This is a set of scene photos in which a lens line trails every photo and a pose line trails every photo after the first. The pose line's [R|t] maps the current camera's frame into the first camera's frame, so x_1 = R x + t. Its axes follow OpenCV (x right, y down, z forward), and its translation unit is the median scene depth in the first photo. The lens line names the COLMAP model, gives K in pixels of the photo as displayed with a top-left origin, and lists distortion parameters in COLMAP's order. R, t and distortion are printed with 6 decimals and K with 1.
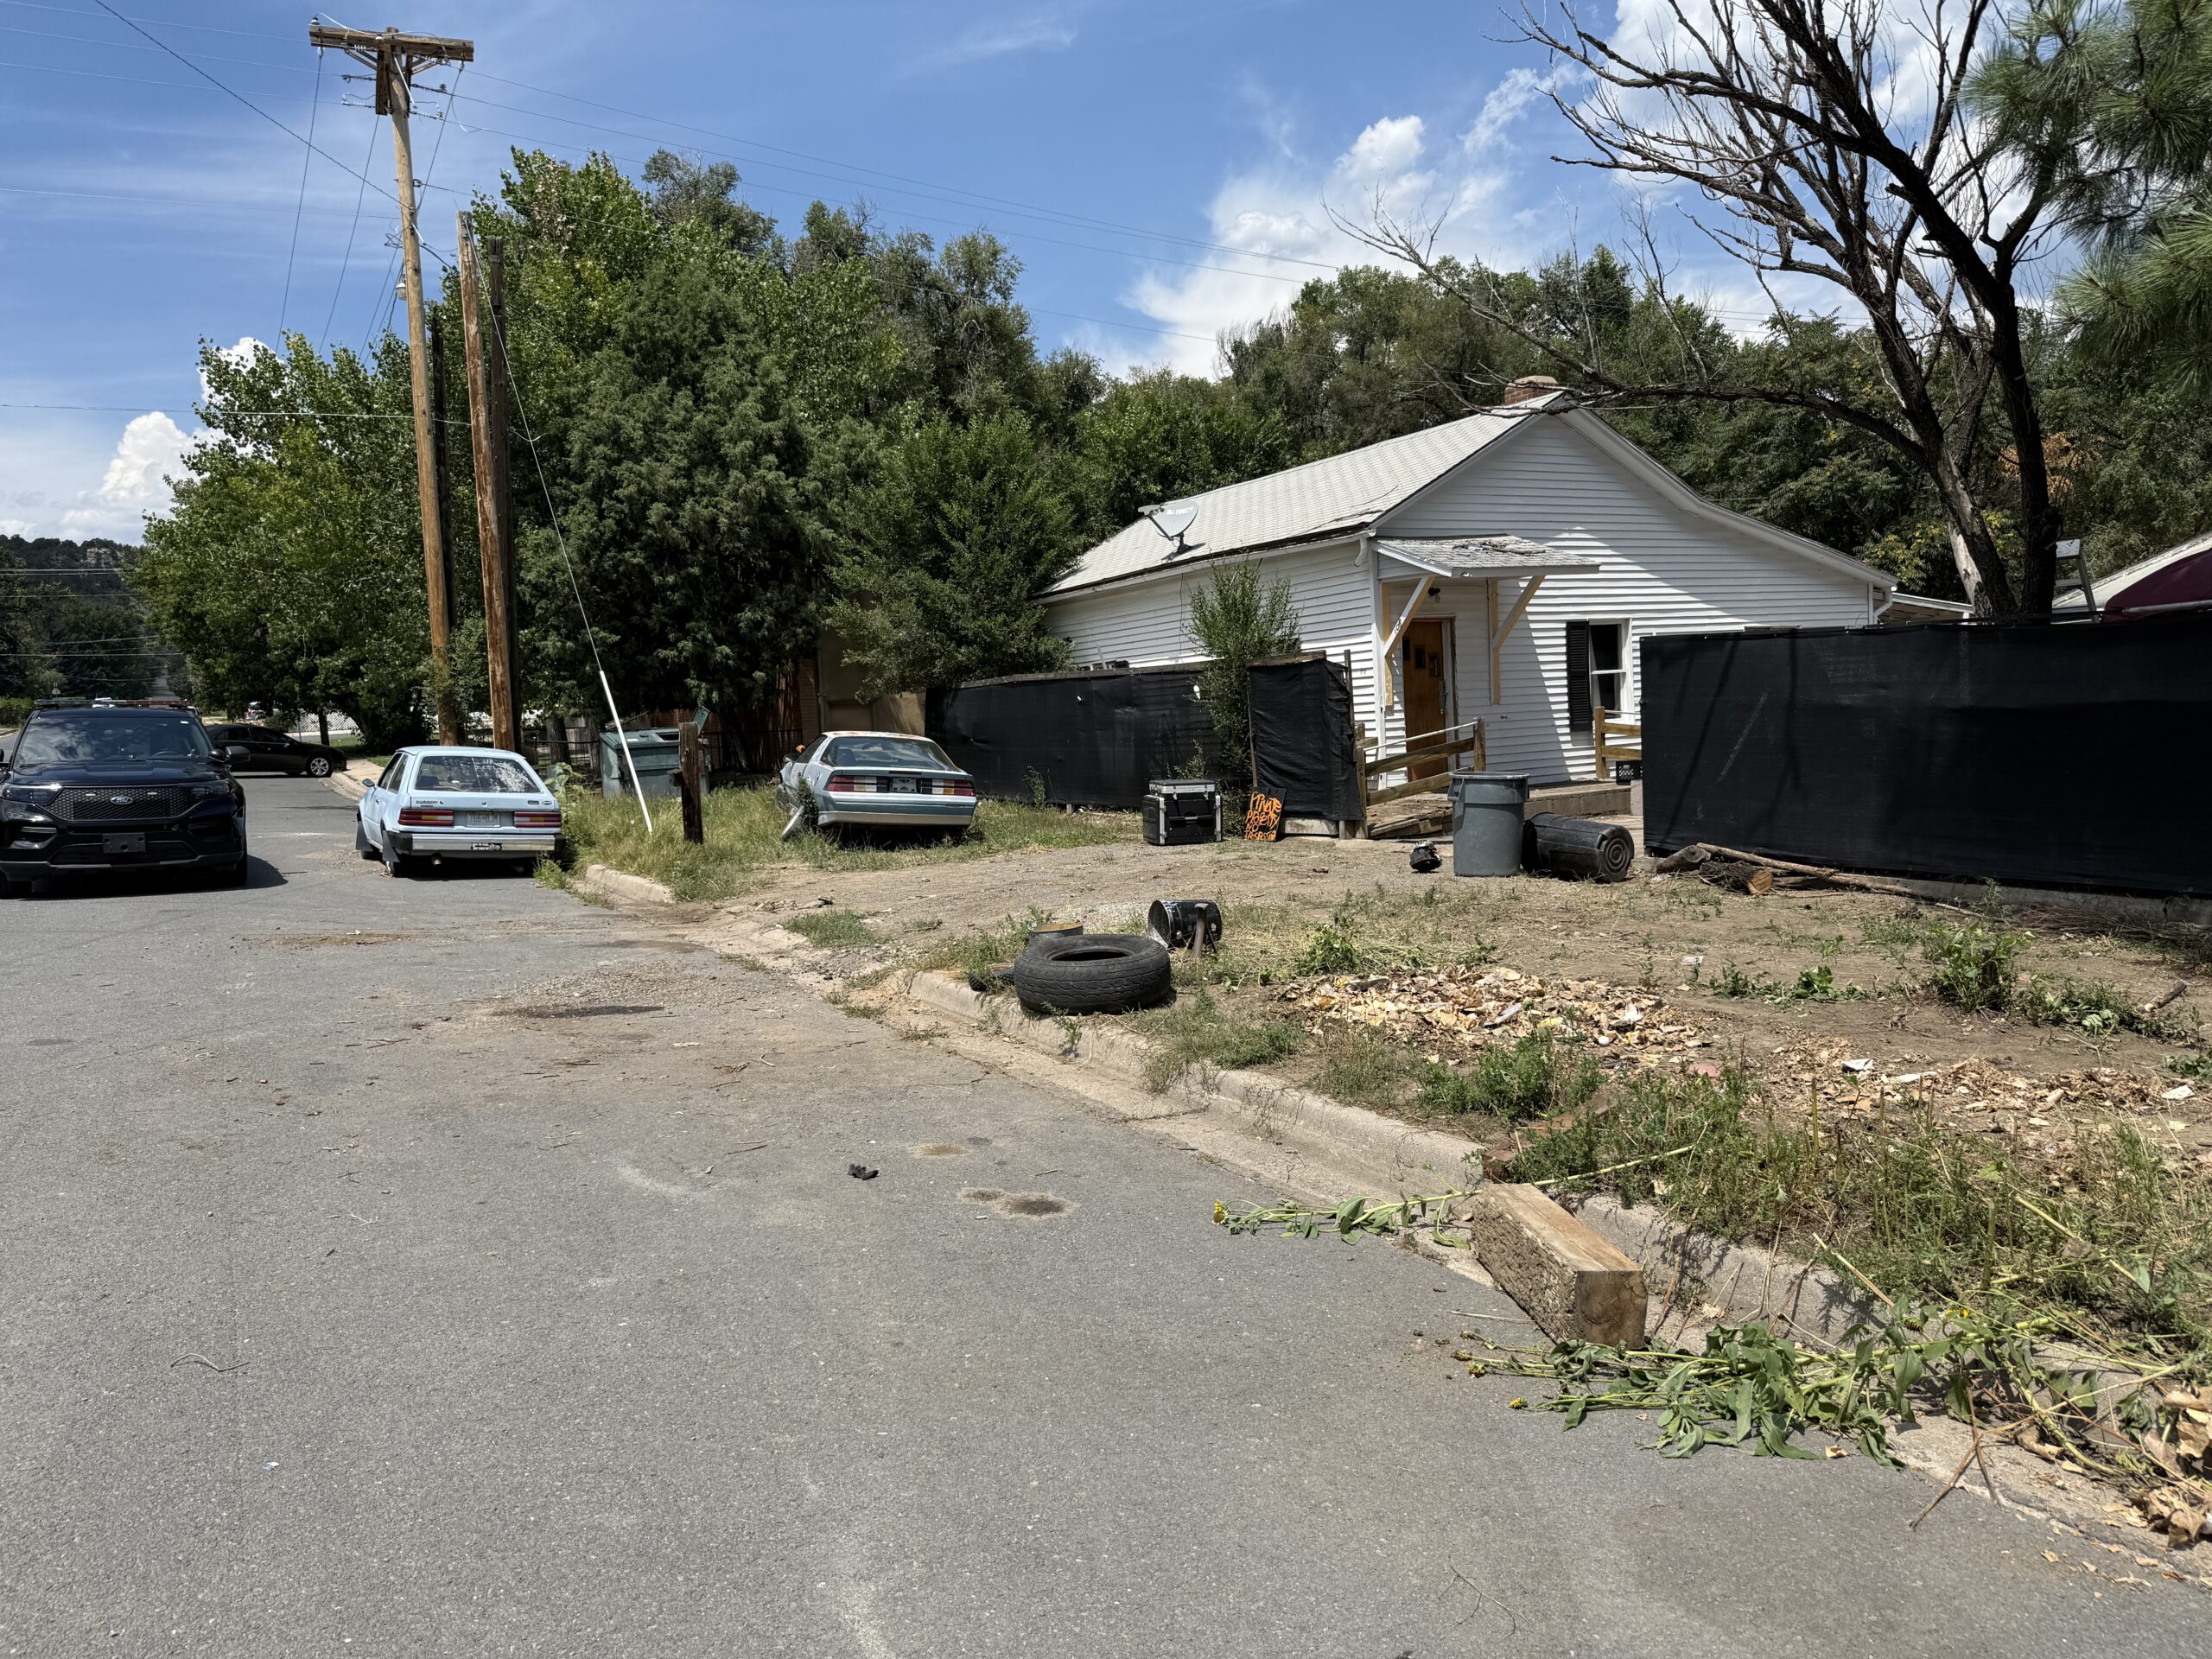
lens RADIAL K [[1546.7, 0, 1106.0], [0, 1546.7, 829.5], [0, 0, 1]] dist [0.003777, 0.000216]
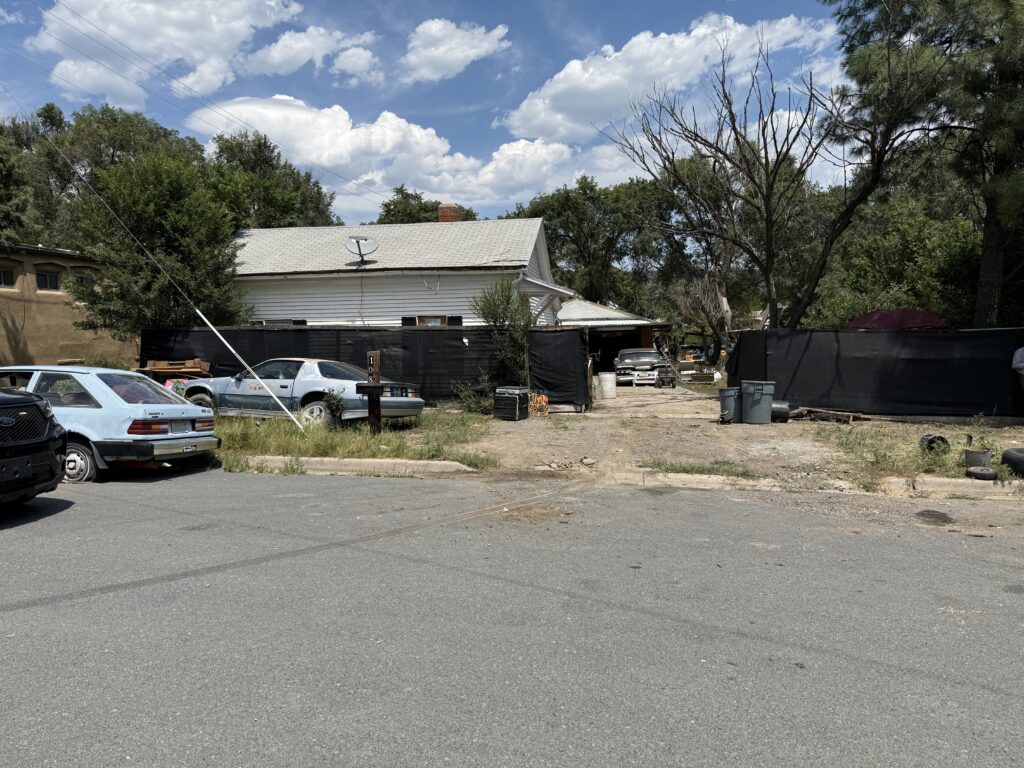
lens RADIAL K [[716.0, 0, 512.0], [0, 716.0, 384.0], [0, 0, 1]] dist [0.003777, 0.000216]
pose [[0.646648, -0.010431, 0.762718, -0.670469], [0.036965, 0.999160, -0.017674, -0.020509], [-0.761893, 0.039623, 0.646490, 0.437148]]
